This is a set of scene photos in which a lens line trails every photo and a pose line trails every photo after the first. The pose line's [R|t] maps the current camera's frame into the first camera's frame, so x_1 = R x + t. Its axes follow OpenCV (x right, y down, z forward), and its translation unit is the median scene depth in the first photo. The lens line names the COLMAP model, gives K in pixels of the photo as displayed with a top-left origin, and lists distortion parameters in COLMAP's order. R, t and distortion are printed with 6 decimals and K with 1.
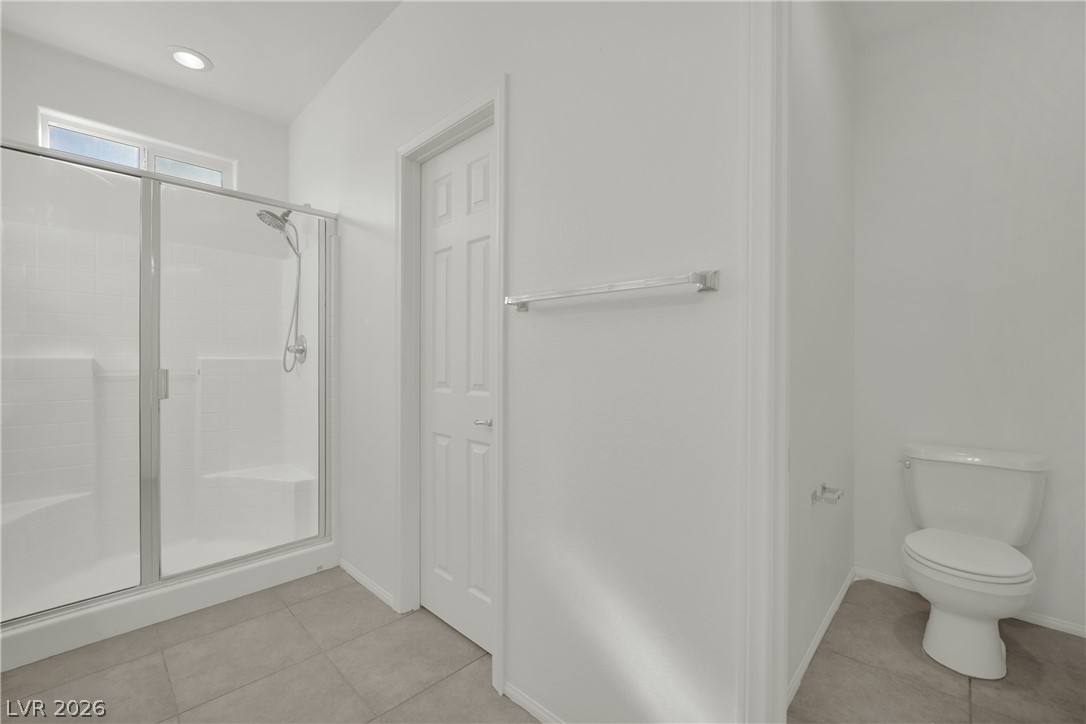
lens RADIAL K [[458.3, 0, 539.7], [0, 458.3, 360.9], [0, 0, 1]] dist [-0.004233, -0.000451]
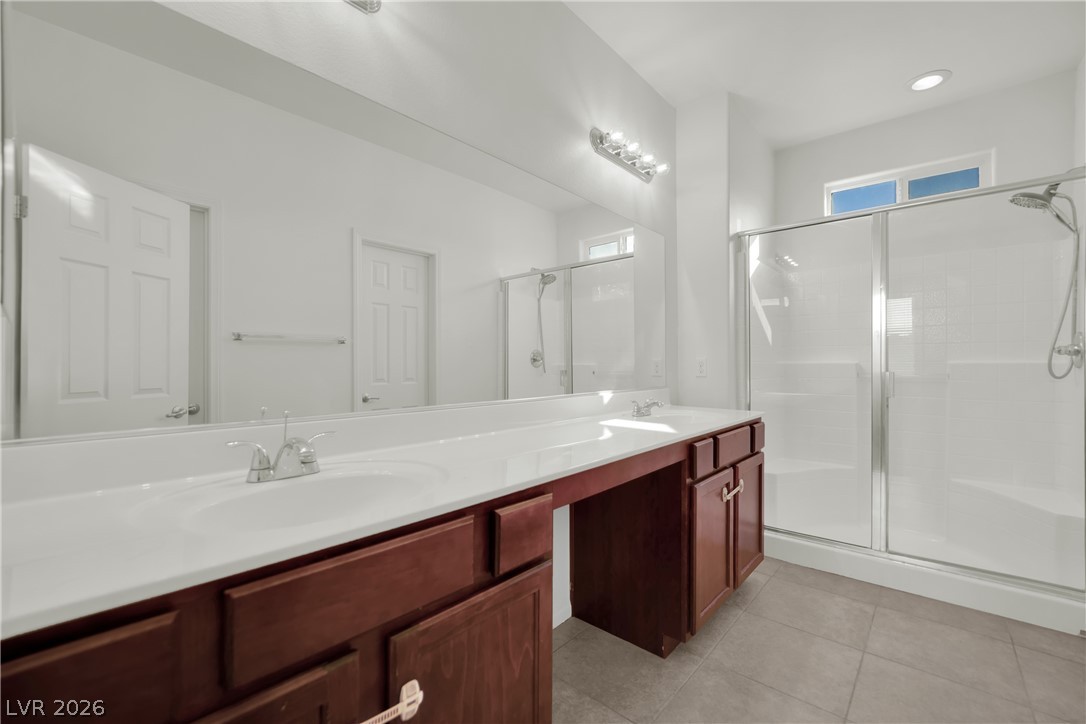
lens RADIAL K [[458.3, 0, 533.2], [0, 458.3, 361.8], [0, 0, 1]] dist [-0.004233, -0.000451]
pose [[0.056214, -0.006137, -0.998400, 0.269975], [-0.001582, 0.999979, -0.006235, 0.001223], [0.998417, 0.001930, 0.056203, 0.024344]]
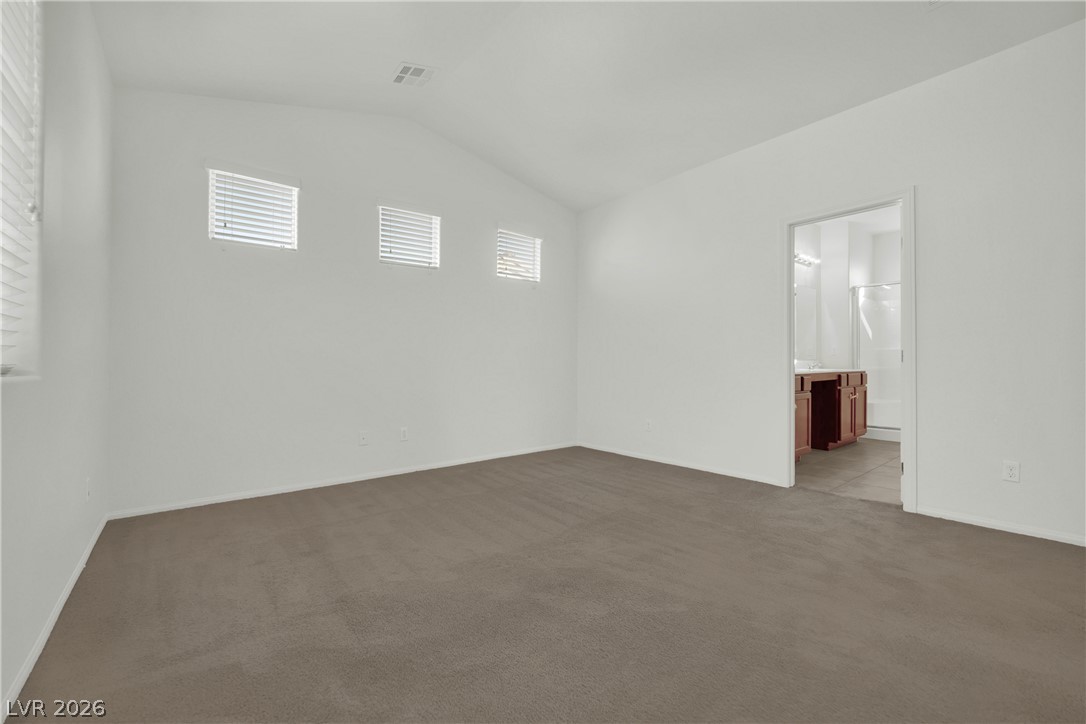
lens RADIAL K [[458.3, 0, 538.6], [0, 458.3, 367.1], [0, 0, 1]] dist [-0.004233, -0.000451]
pose [[-0.101809, 0.004169, -0.994795, 2.258137], [0.004698, 0.999982, 0.003710, 0.102153], [0.994793, -0.004295, -0.101827, -1.113043]]
